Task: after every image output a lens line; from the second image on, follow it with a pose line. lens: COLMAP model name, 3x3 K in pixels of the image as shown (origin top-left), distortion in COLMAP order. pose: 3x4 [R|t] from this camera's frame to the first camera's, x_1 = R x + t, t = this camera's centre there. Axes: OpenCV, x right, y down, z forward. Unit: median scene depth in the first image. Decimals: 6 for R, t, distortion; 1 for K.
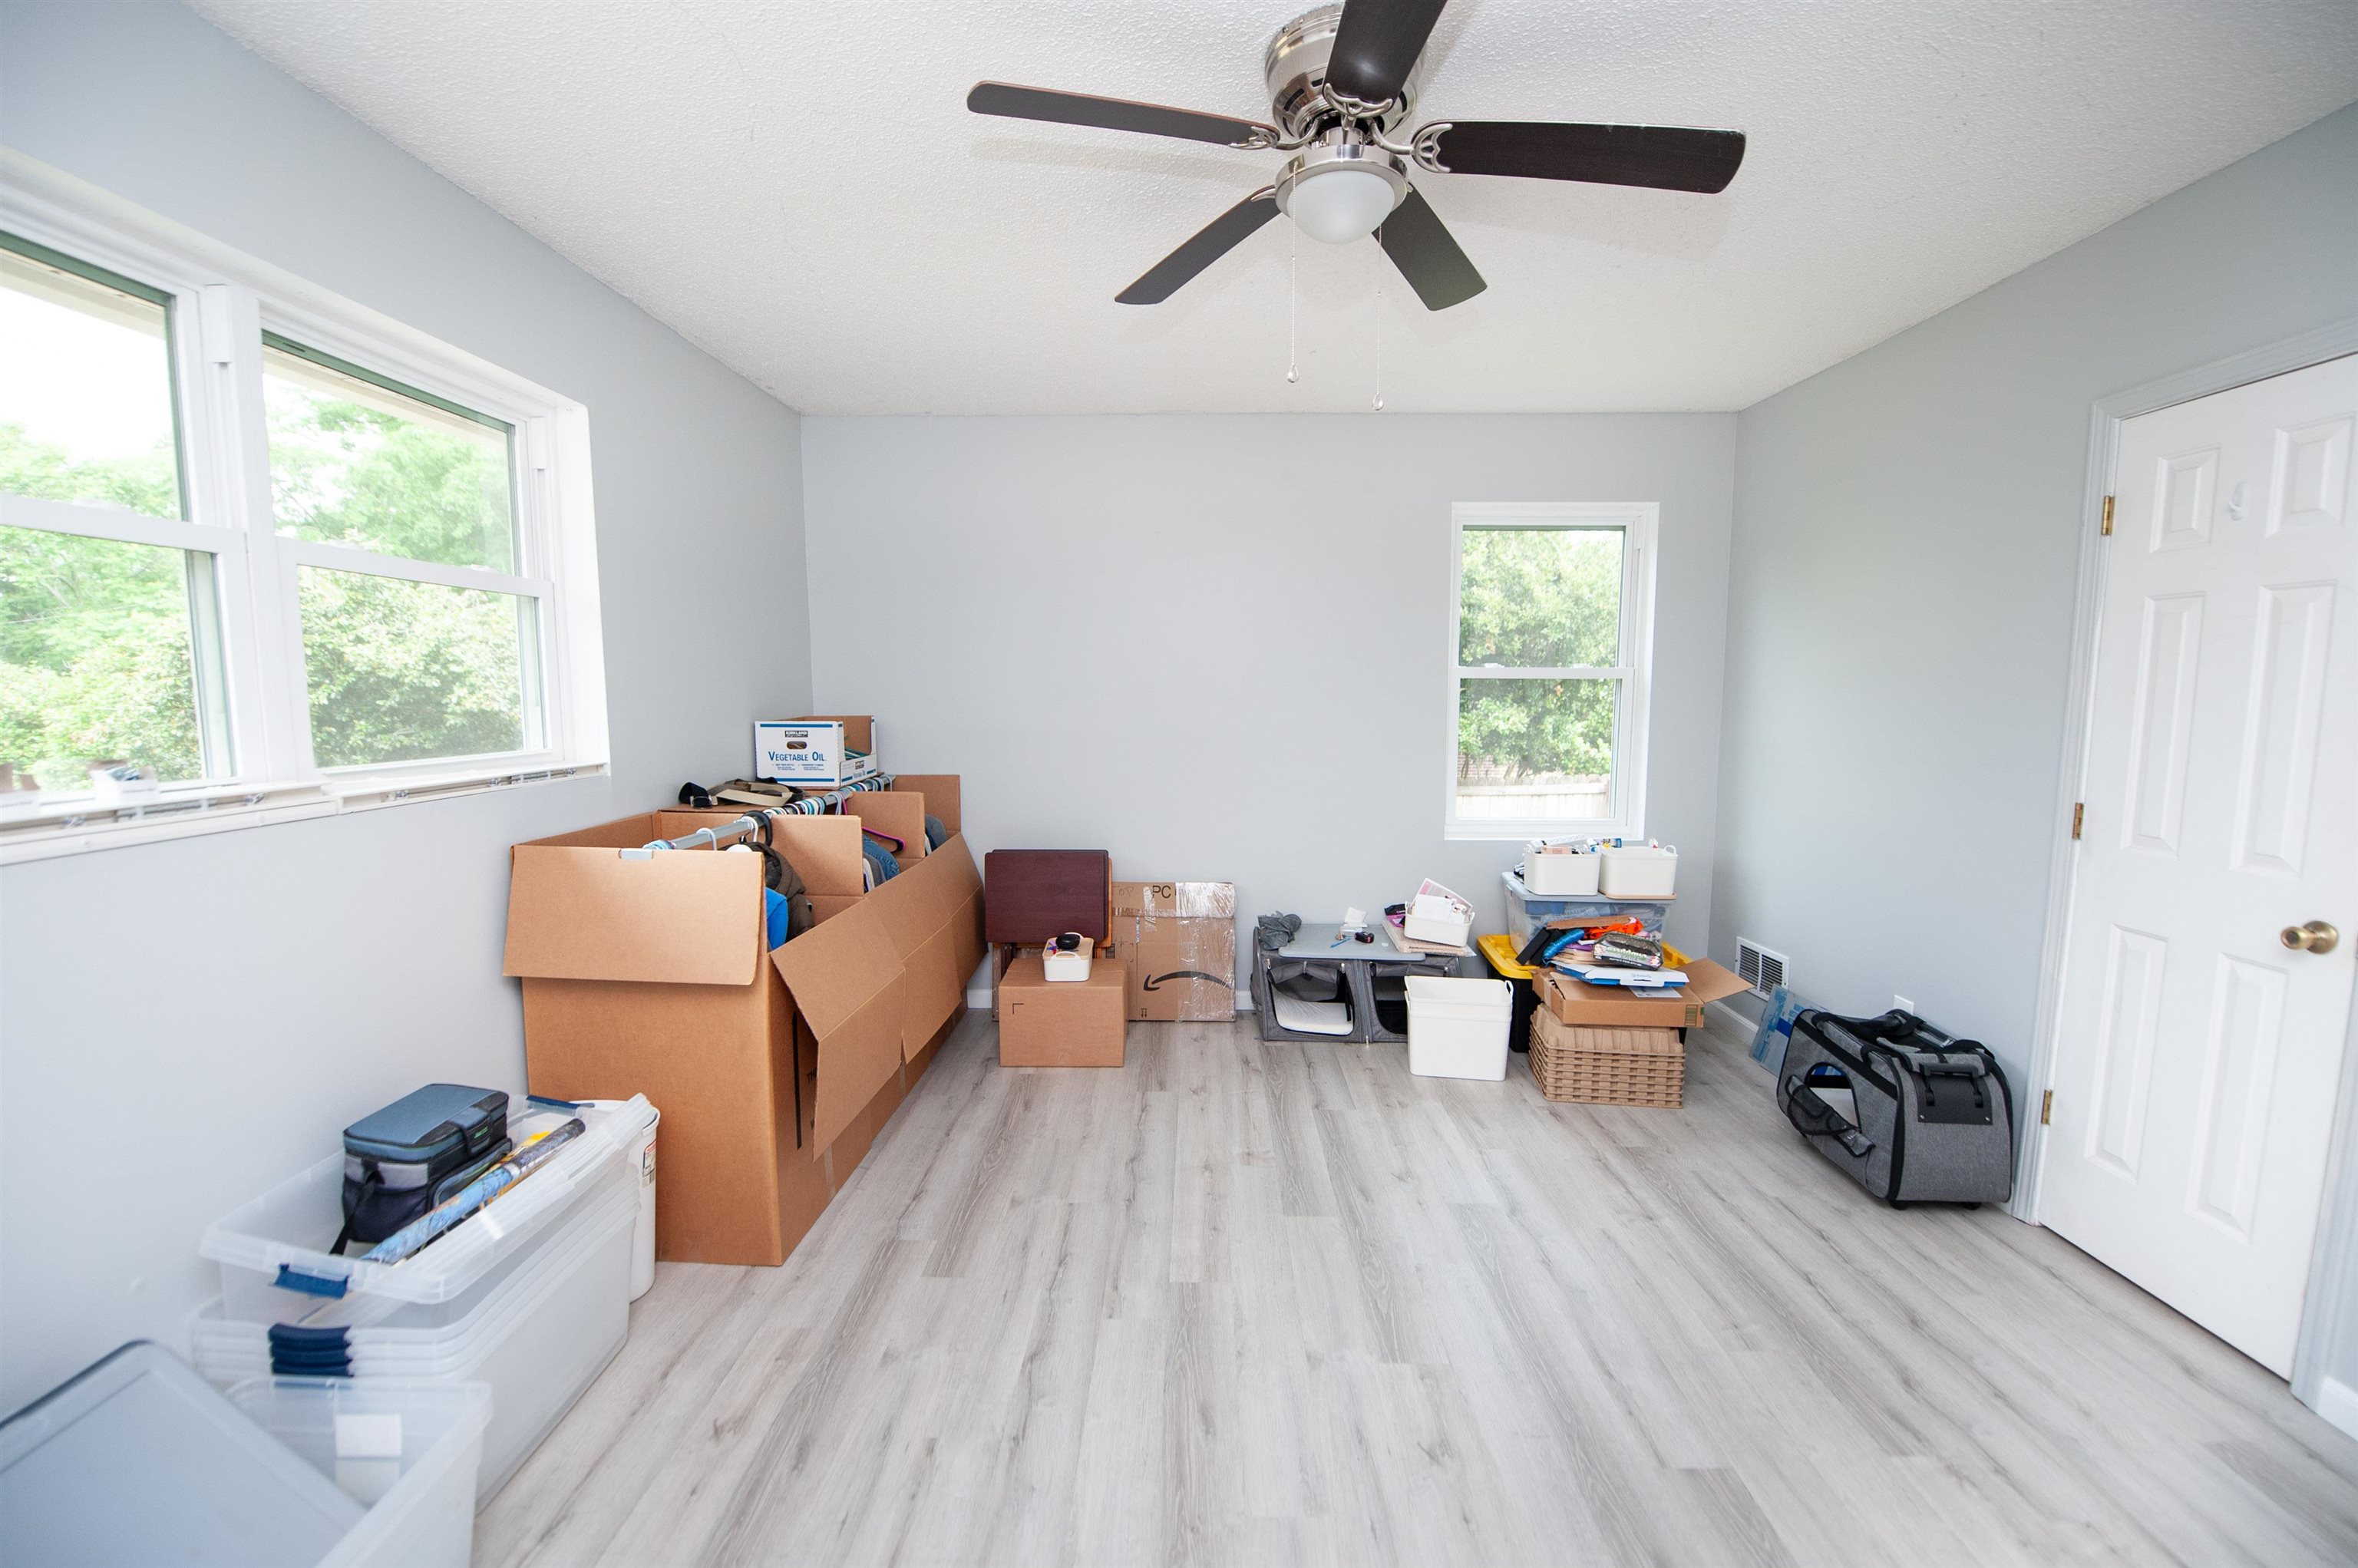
lens RADIAL K [[943.3, 0, 1185.3], [0, 943.3, 790.3], [0, 0, 1]] dist [-0.014779, -0.003123]
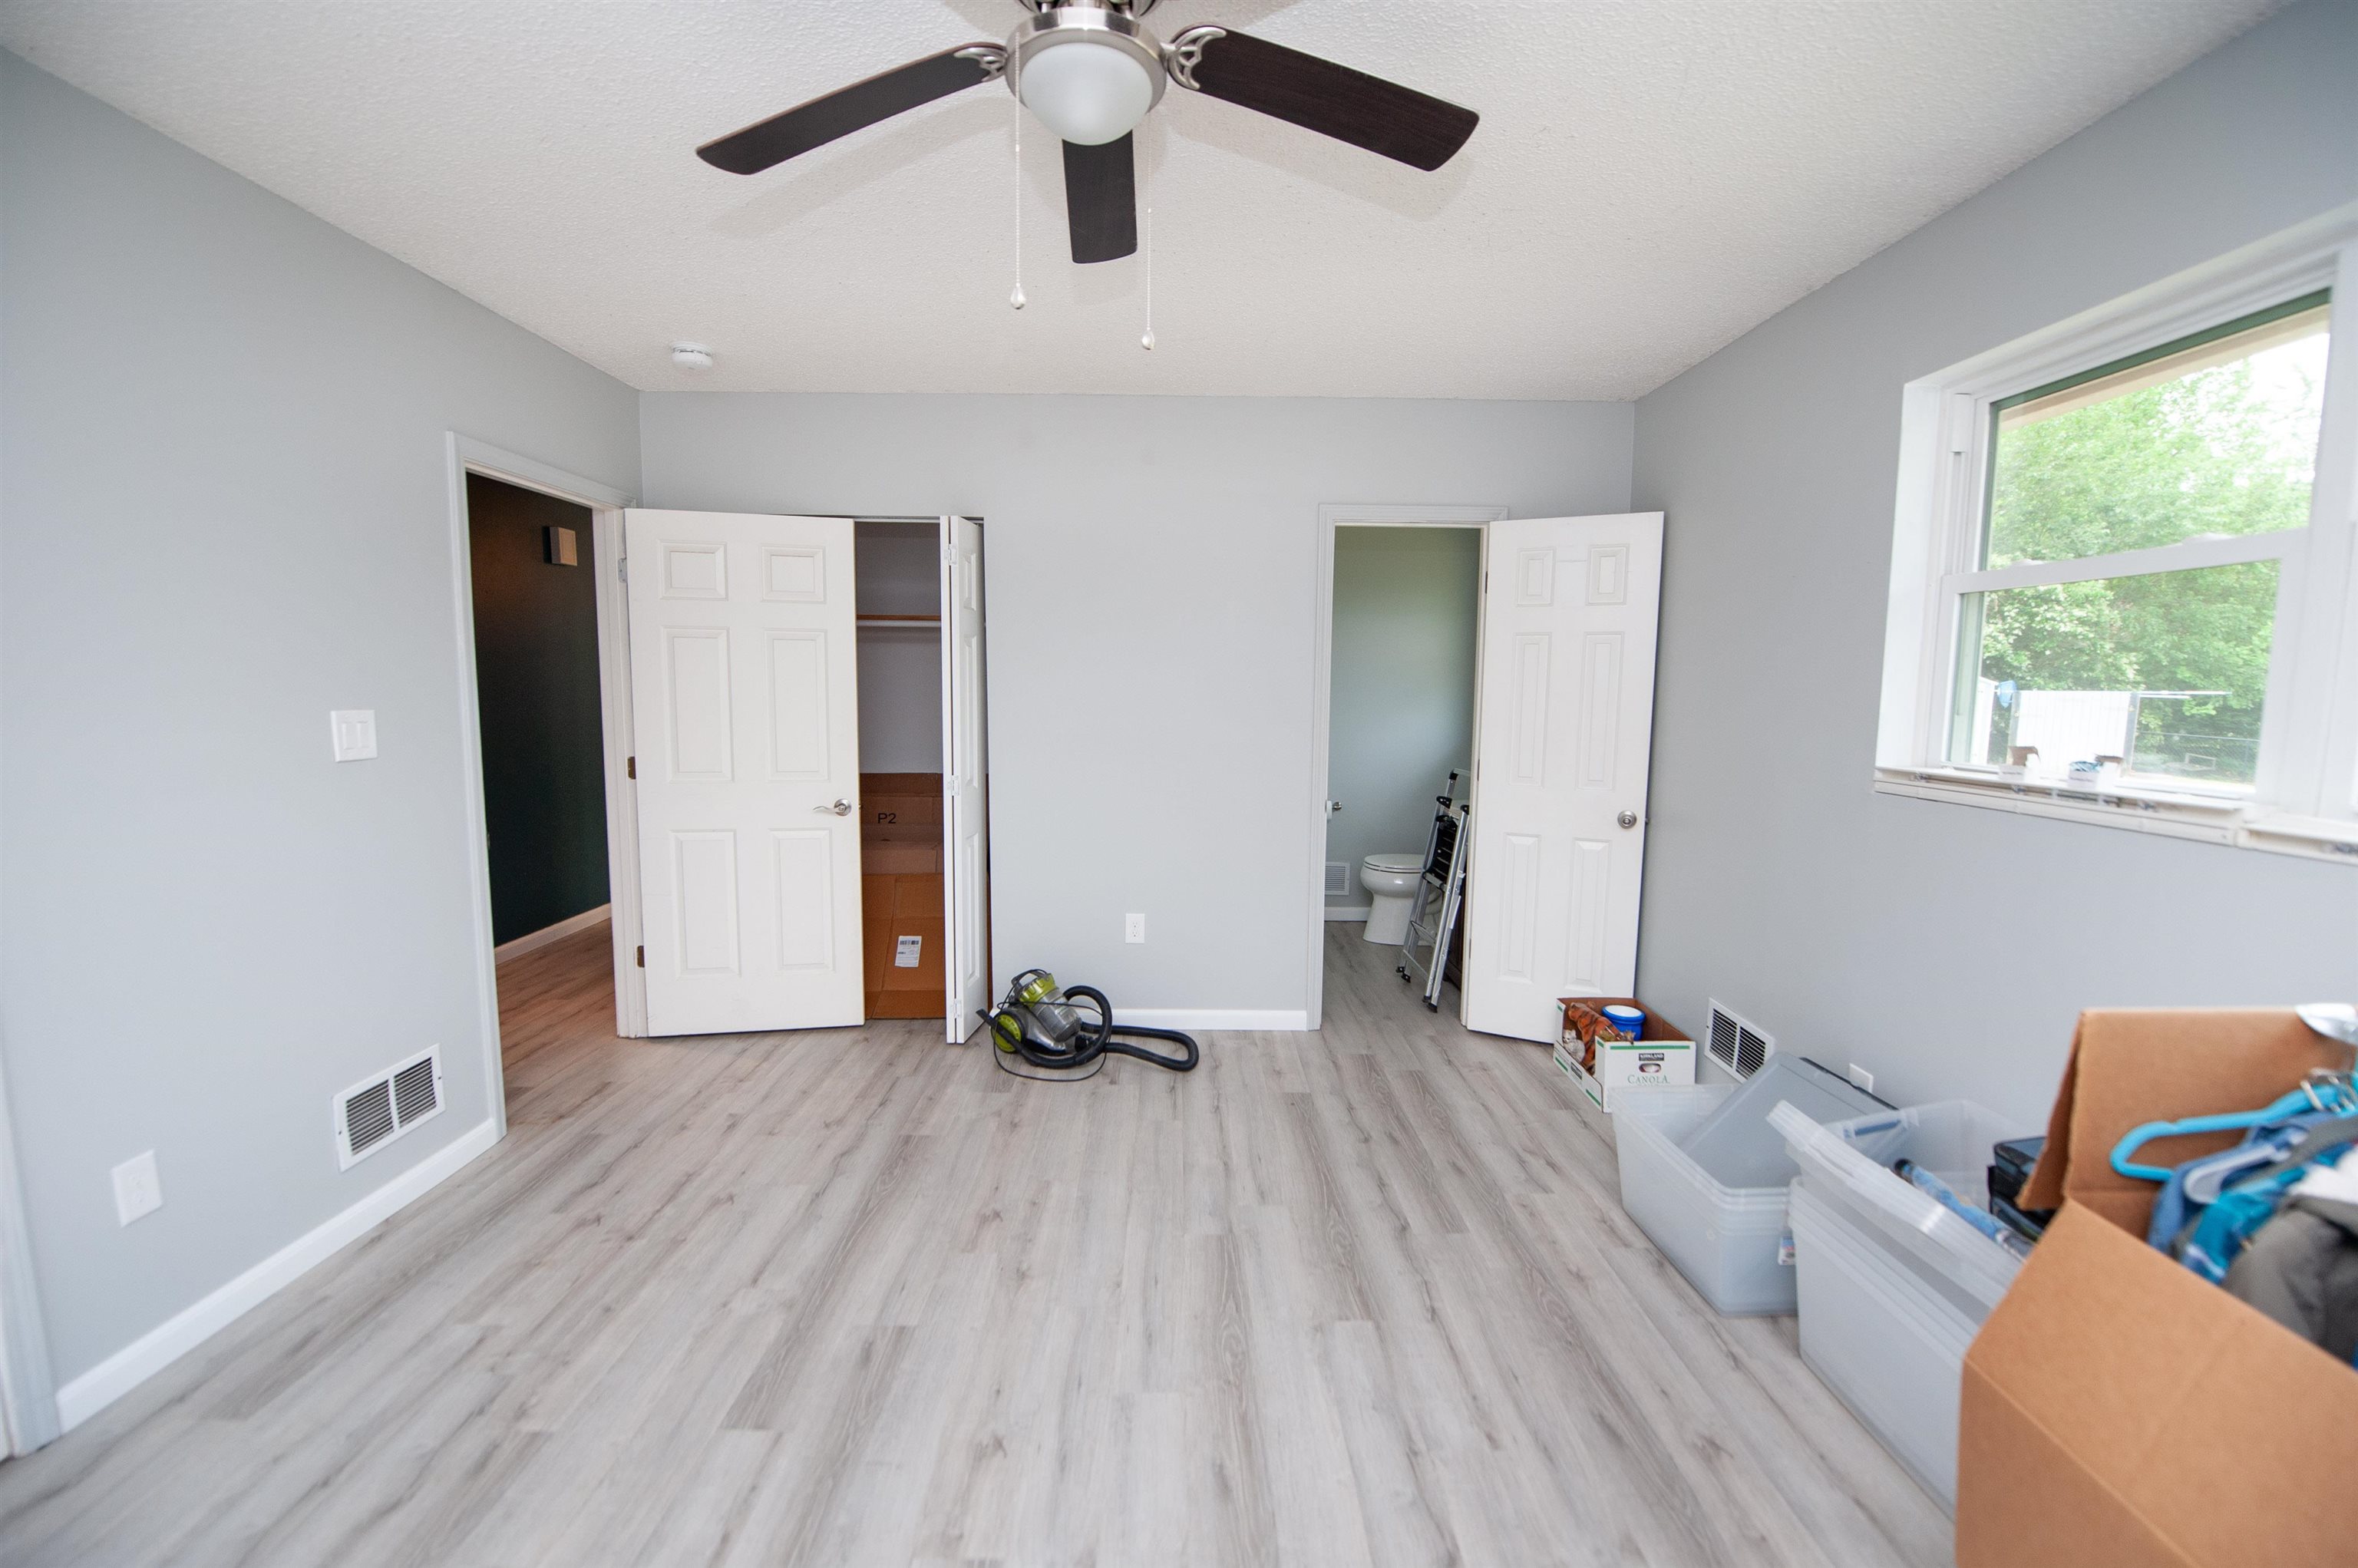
lens RADIAL K [[943.3, 0, 1185.3], [0, 943.3, 790.3], [0, 0, 1]] dist [-0.014779, -0.003123]
pose [[-0.999643, -0.007614, -0.025593, 0.092631], [-0.012992, 0.976061, 0.217108, -0.202601], [0.023327, 0.217363, -0.975812, 1.838068]]
